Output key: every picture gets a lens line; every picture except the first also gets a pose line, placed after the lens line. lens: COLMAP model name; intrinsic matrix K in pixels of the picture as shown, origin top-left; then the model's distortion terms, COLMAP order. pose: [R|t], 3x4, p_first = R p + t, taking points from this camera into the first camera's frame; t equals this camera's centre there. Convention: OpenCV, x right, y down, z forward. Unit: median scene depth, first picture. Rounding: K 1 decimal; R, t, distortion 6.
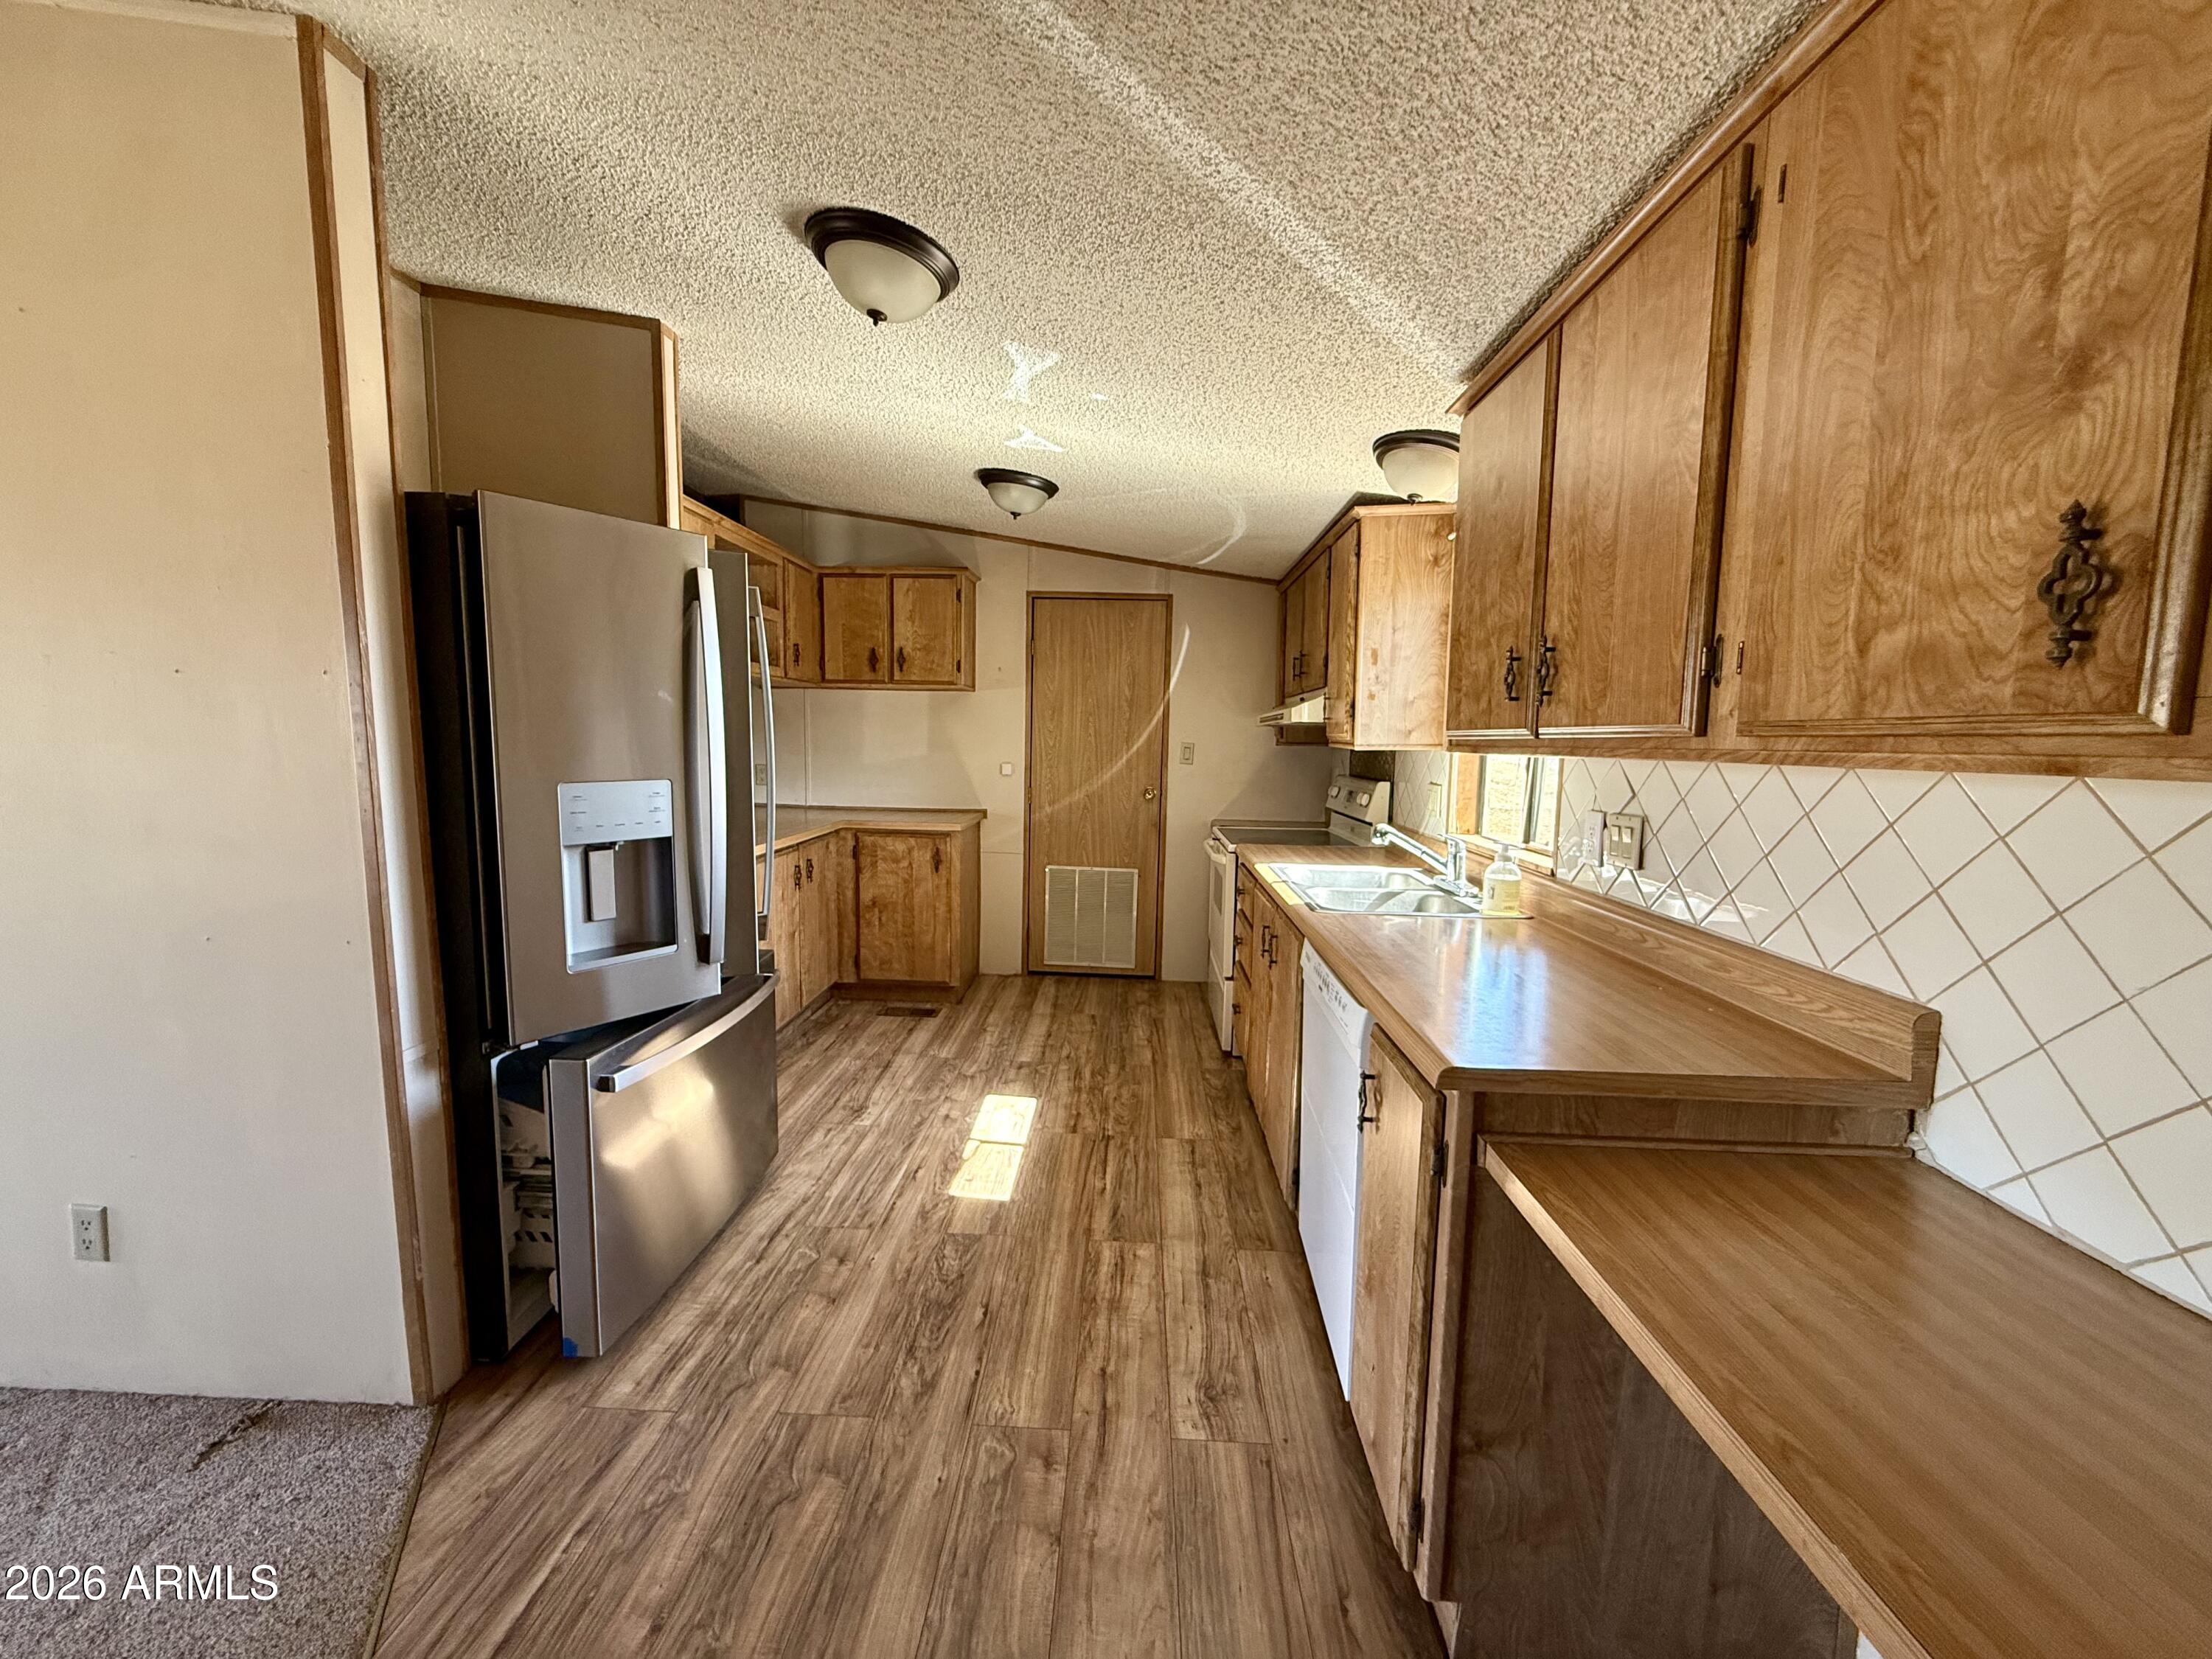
lens RADIAL K [[882.0, 0, 1100.3], [0, 882.0, 830.5], [0, 0, 1]] dist [0.000436, 0.000182]
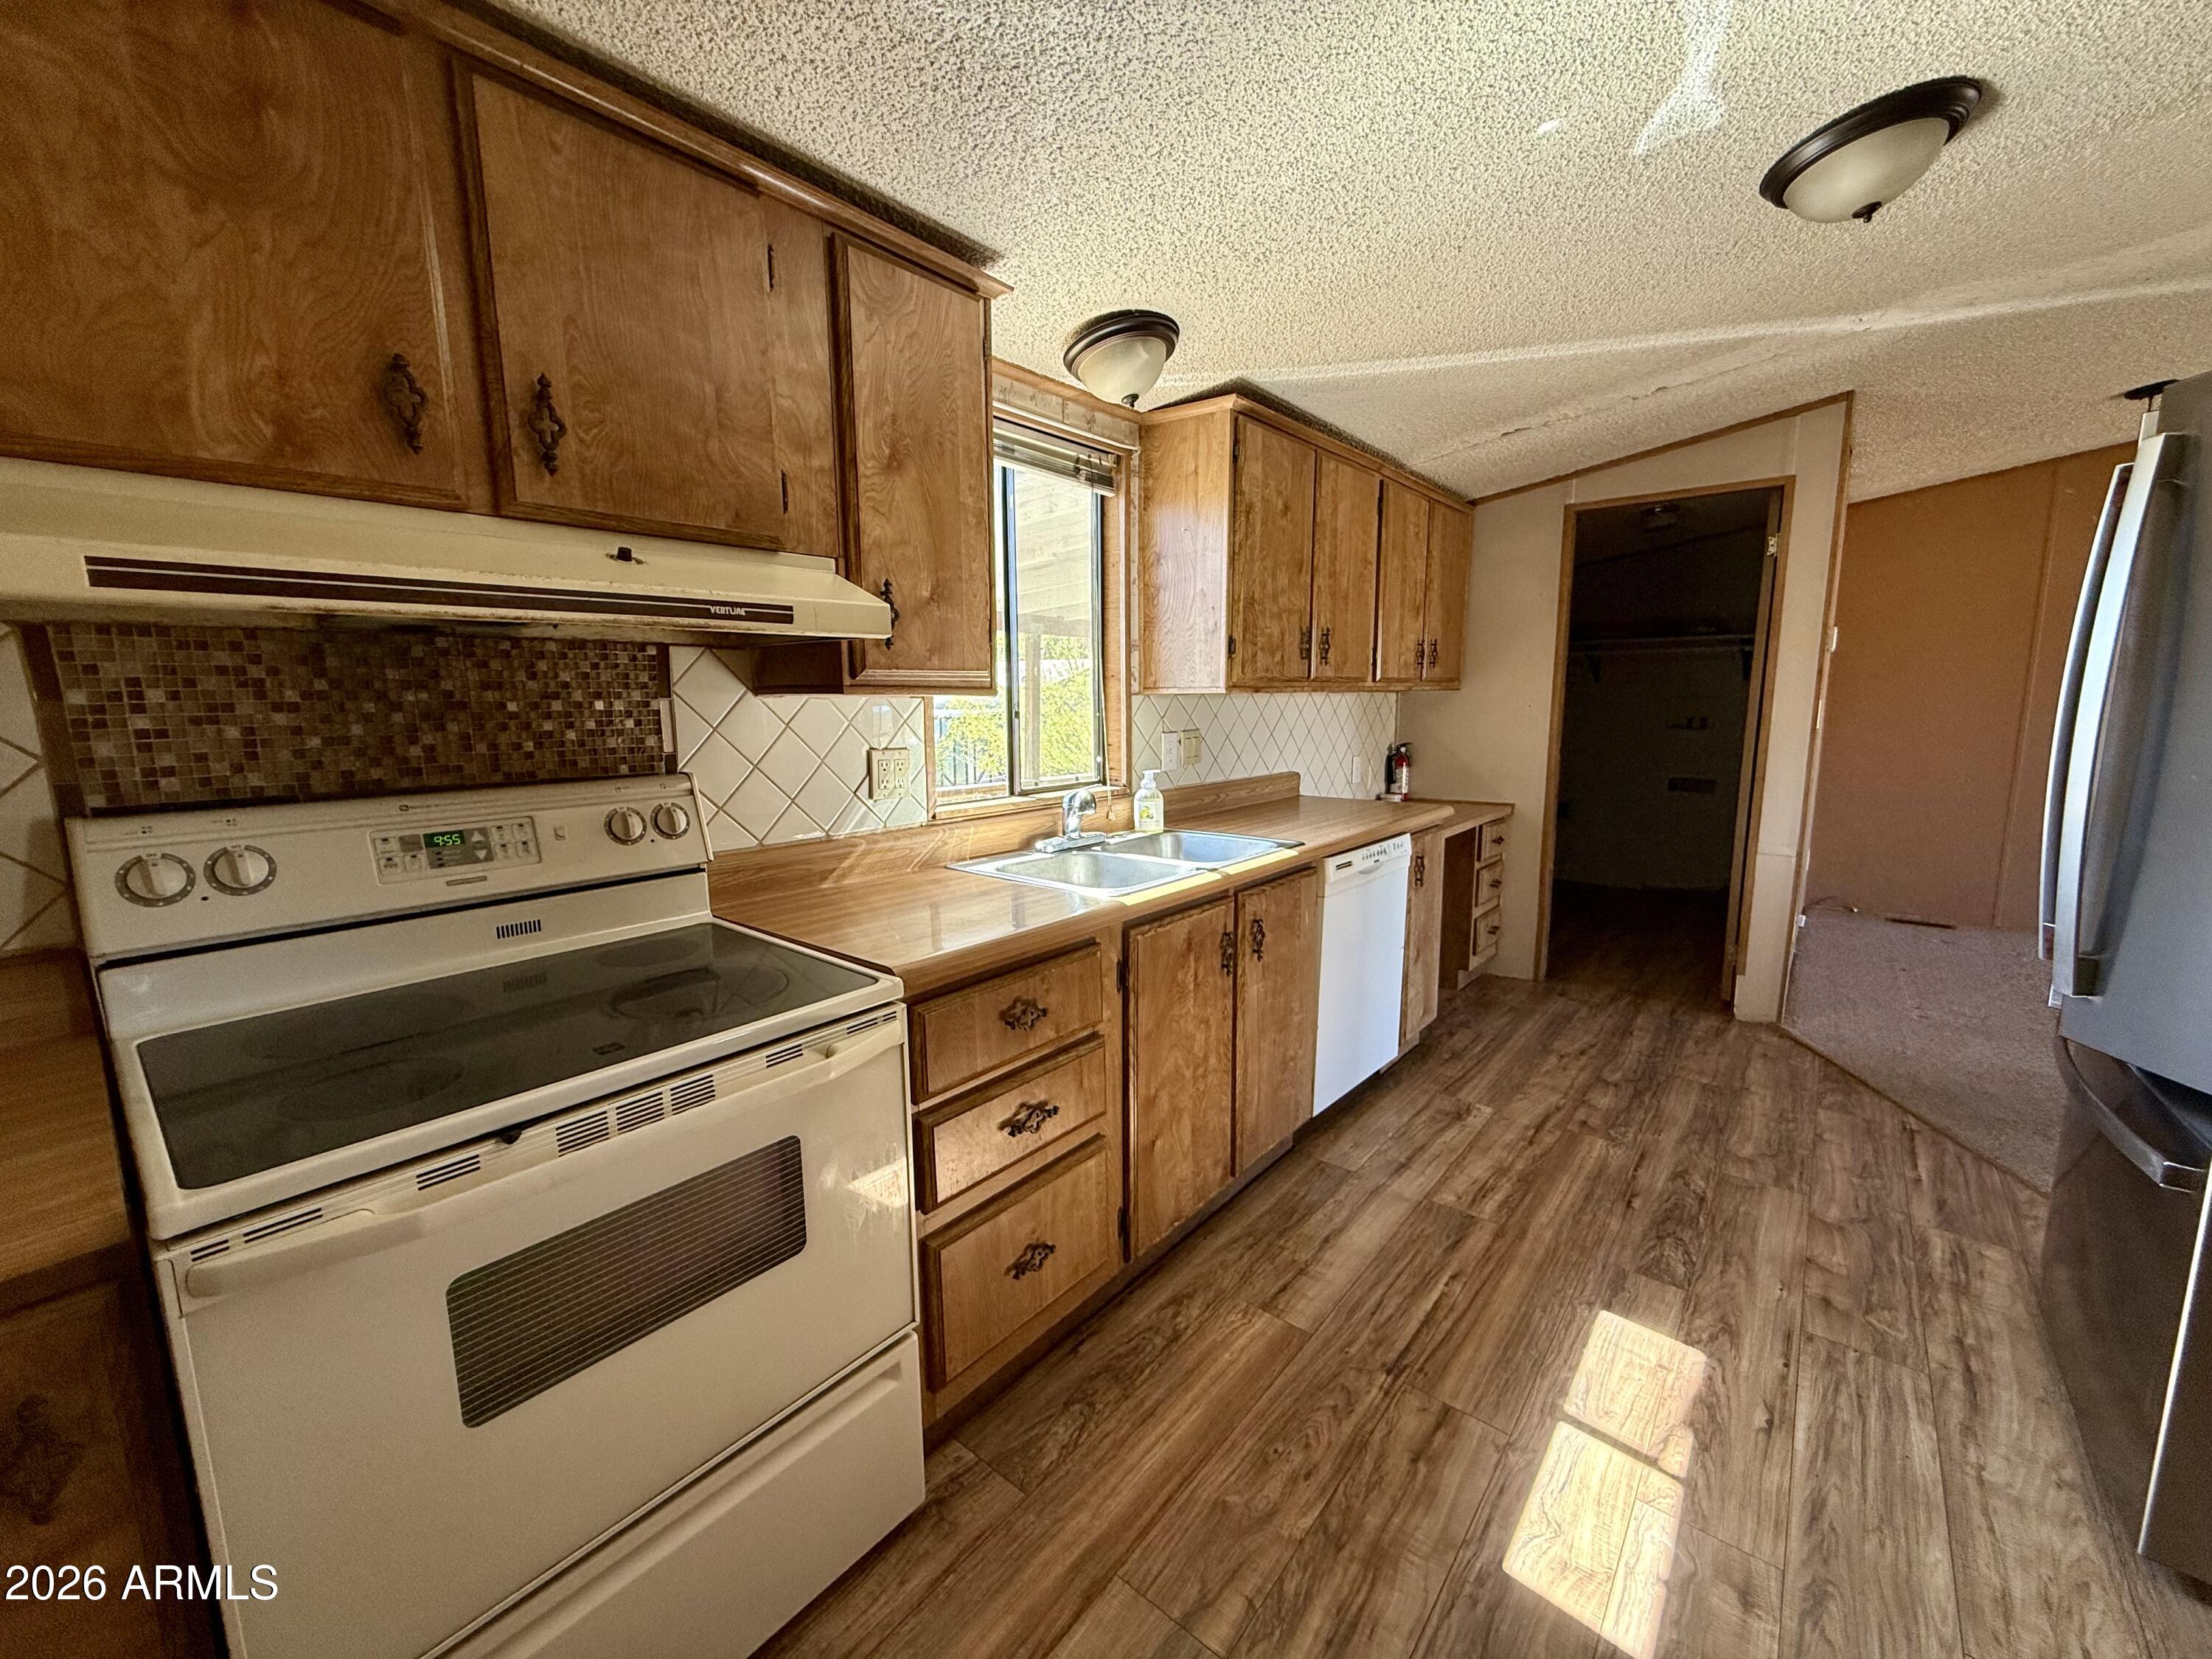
lens RADIAL K [[882.0, 0, 1099.5], [0, 882.0, 831.5], [0, 0, 1]] dist [0.000436, 0.000182]
pose [[-0.793214, -0.102689, 0.600222, -0.259347], [0.060011, 0.967698, 0.244865, -0.258805], [-0.605979, 0.230250, -0.761429, 2.537363]]
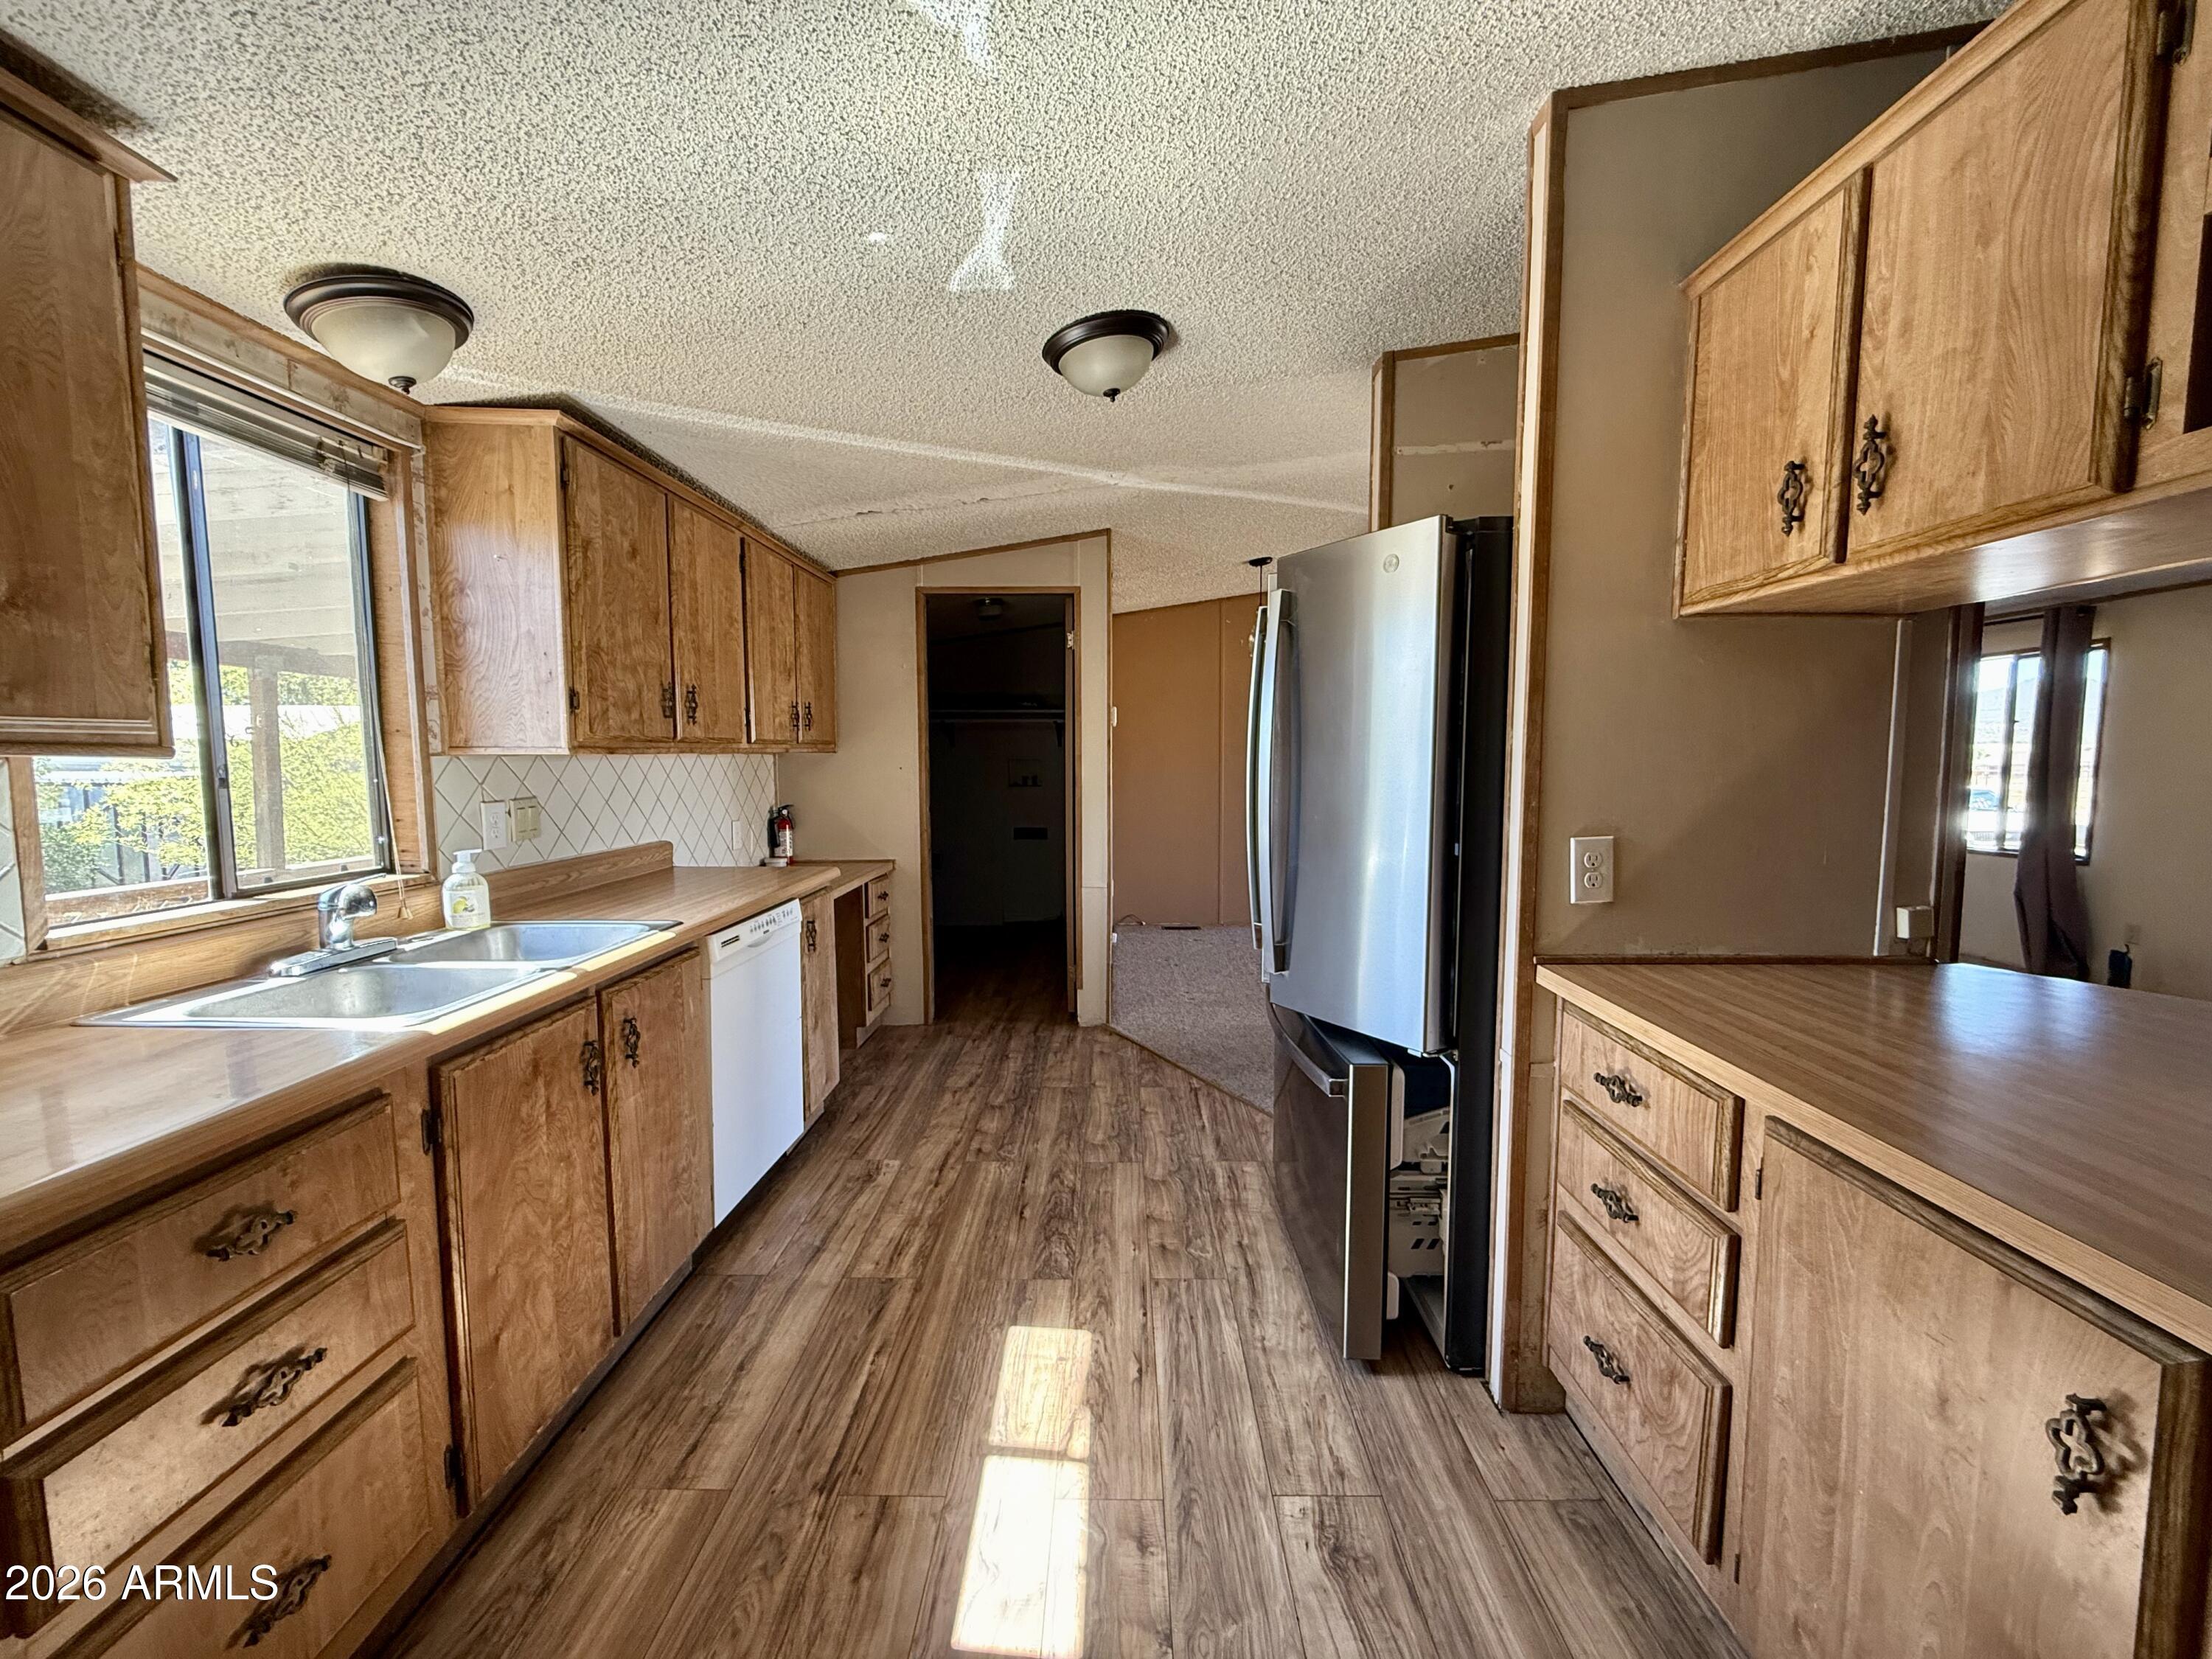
lens RADIAL K [[882.0, 0, 1103.5], [0, 882.0, 830.9], [0, 0, 1]] dist [0.000436, 0.000182]
pose [[-0.999568, -0.015040, -0.025244, -0.242245], [-0.019622, 0.981116, 0.192420, -0.257767], [0.021873, 0.192833, -0.980988, 2.493503]]
